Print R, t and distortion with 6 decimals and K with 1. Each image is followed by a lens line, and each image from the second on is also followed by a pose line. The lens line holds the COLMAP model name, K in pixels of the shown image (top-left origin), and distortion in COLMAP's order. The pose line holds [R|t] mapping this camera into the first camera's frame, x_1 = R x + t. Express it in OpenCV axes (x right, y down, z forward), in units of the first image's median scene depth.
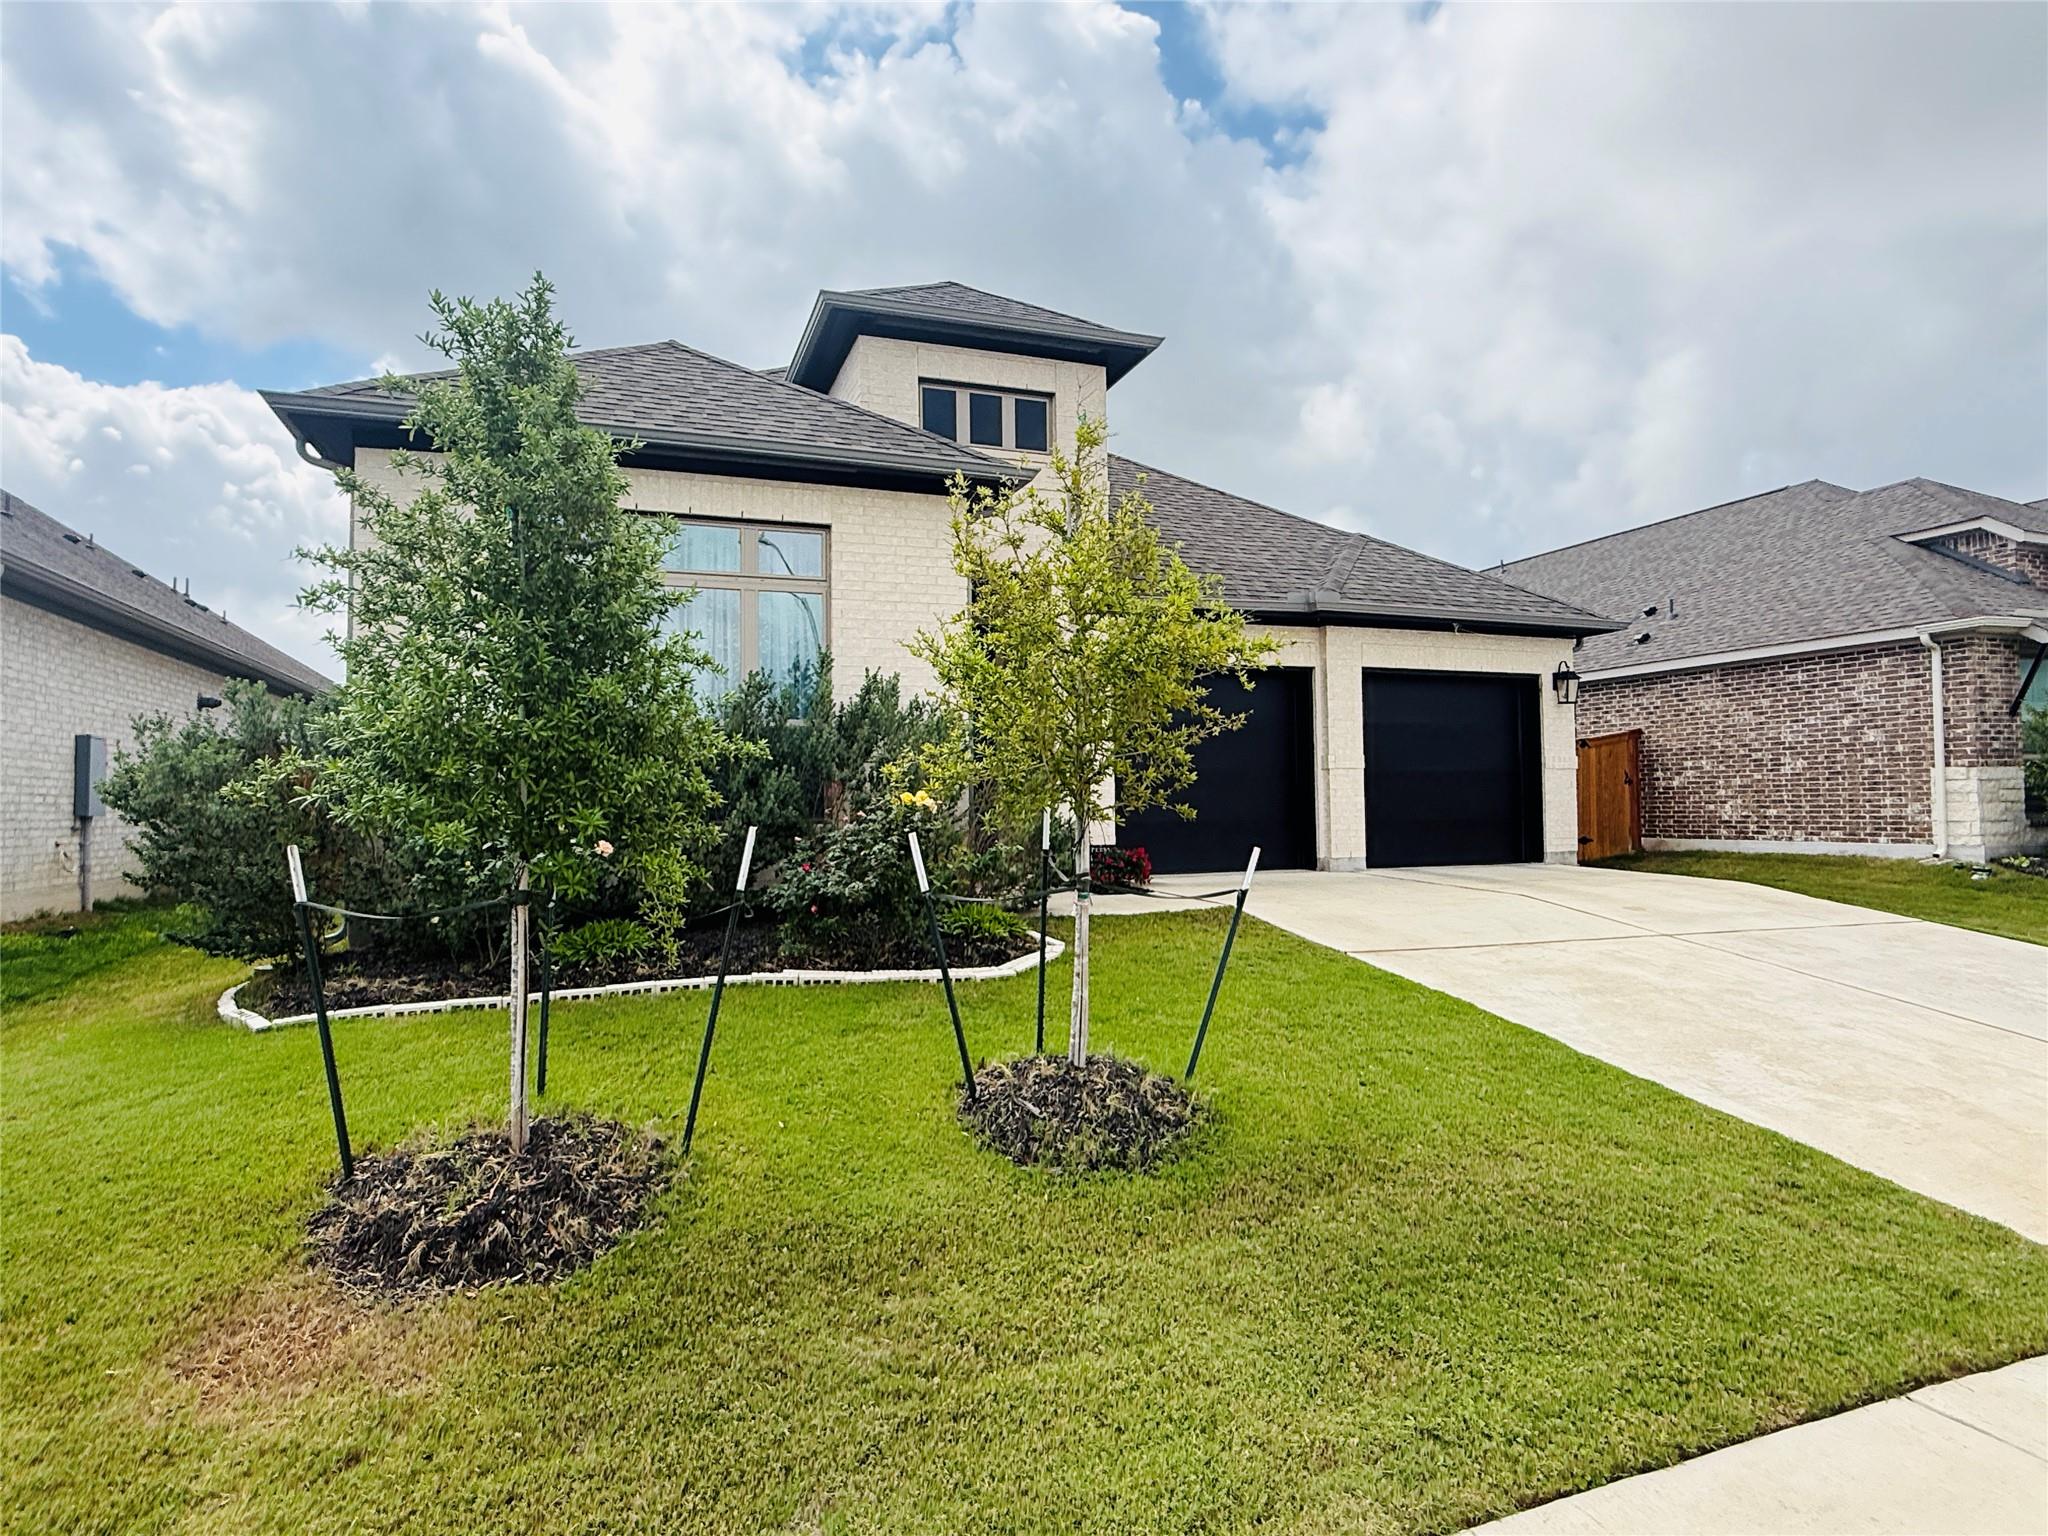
lens RADIAL K [[1122.1, 0, 1024.0], [0, 1122.1, 768.0], [0, 0, 1]] dist [0.001433, 0.000273]
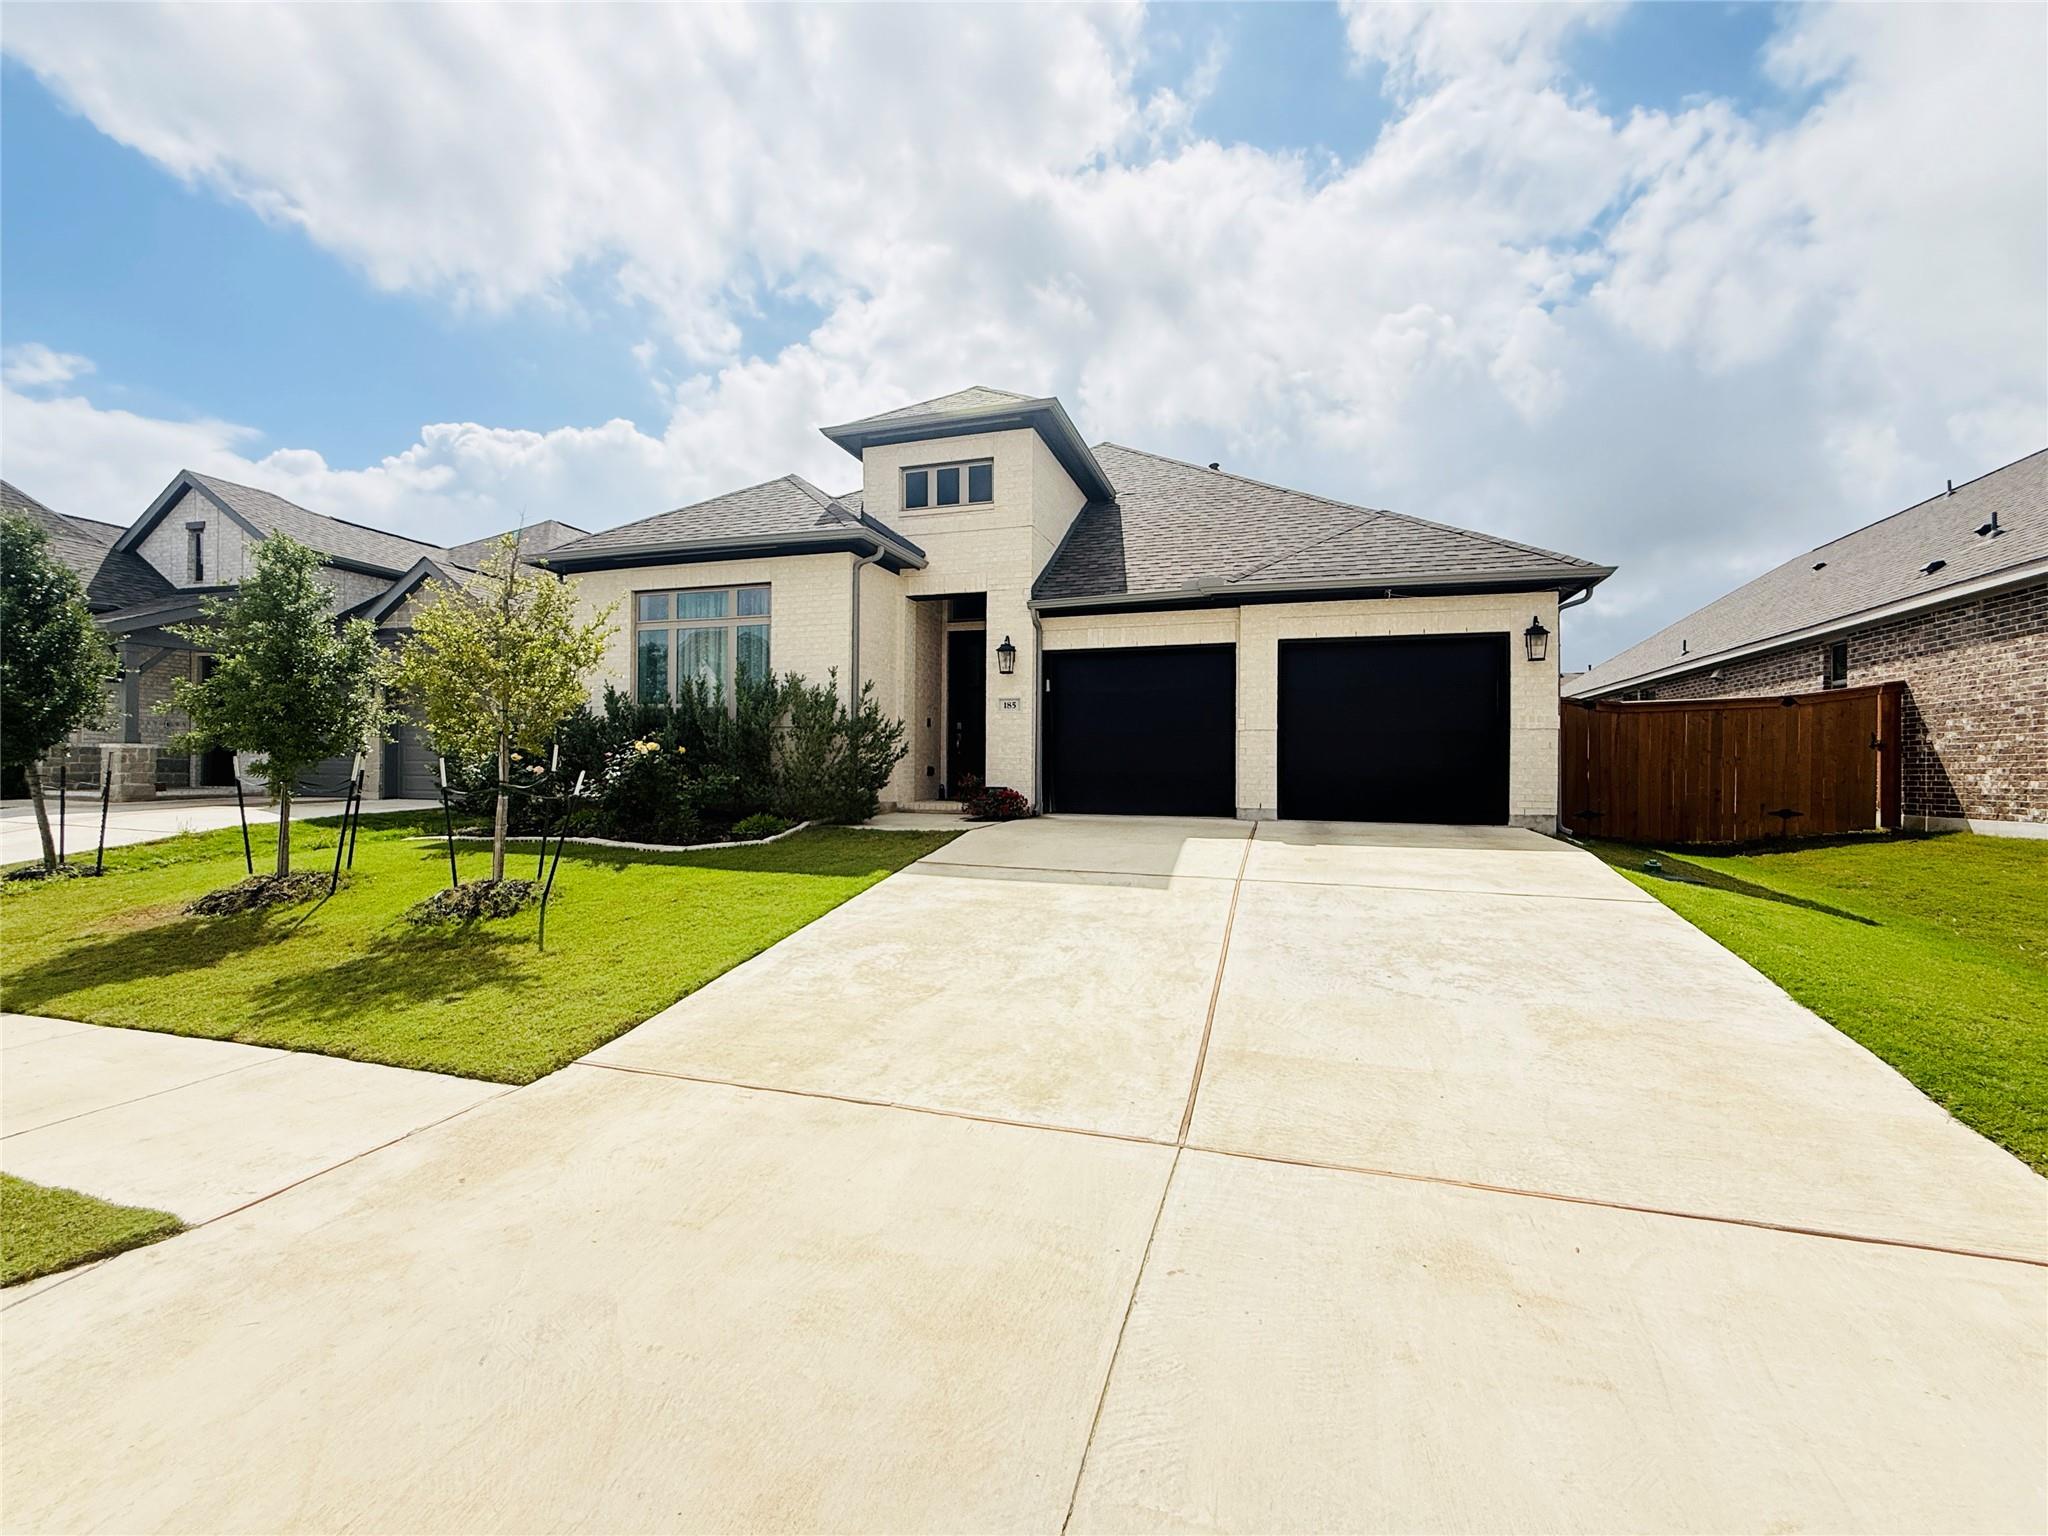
lens RADIAL K [[882.5, 0, 1024.0], [0, 882.5, 768.0], [0, 0, 1]] dist [0.000798, -0.000559]
pose [[0.787950, 0.016432, -0.615520, 0.645015], [0.001780, 0.999579, 0.028963, 0.012255], [0.615736, -0.023917, 0.787589, 0.149791]]
